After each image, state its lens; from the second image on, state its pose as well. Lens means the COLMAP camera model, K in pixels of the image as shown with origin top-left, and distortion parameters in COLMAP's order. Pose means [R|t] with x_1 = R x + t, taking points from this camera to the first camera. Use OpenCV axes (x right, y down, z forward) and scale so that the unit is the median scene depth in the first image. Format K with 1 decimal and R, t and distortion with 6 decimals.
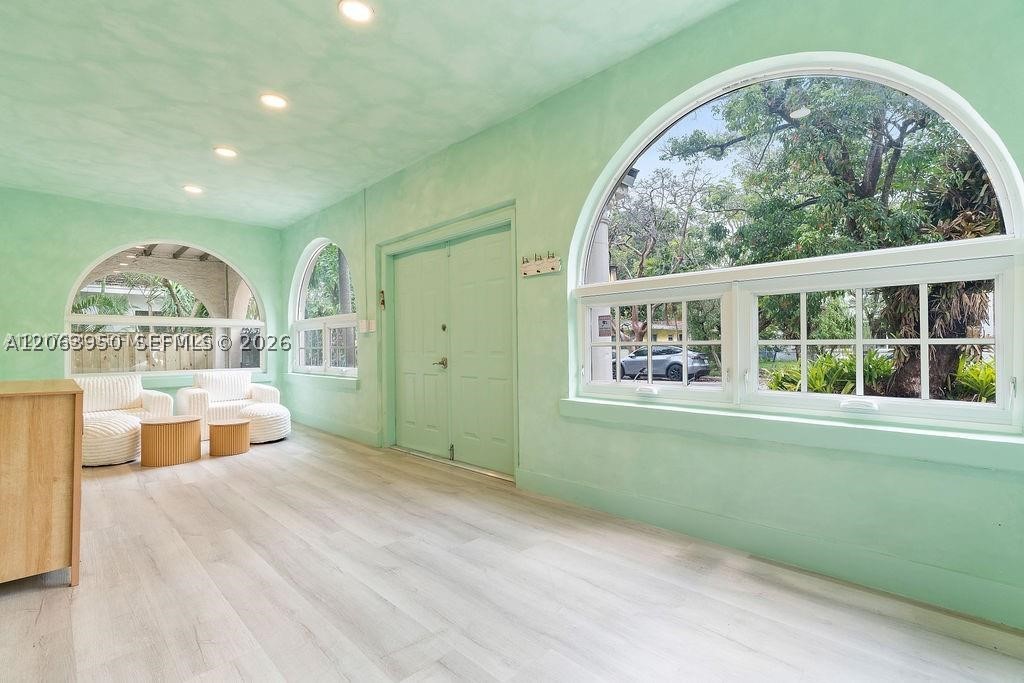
lens RADIAL K [[464.0, 0, 504.8], [0, 464.0, 341.1], [0, 0, 1]] dist [-0.009750, 0.003940]
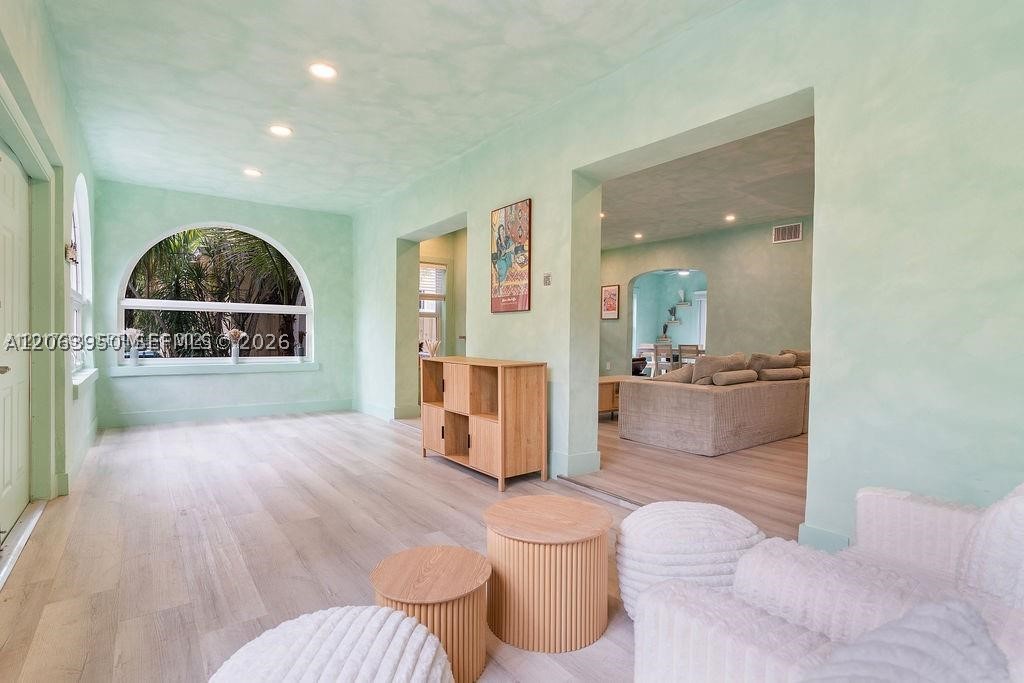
lens RADIAL K [[499.0, 0, 513.9], [0, 499.0, 343.1], [0, 0, 1]] dist [-0.005953, 0.001063]
pose [[-0.990215, -0.000358, 0.139548, -0.988711], [0.000281, 0.999990, 0.004557, 0.021591], [-0.139548, 0.004552, -0.990205, 1.880176]]
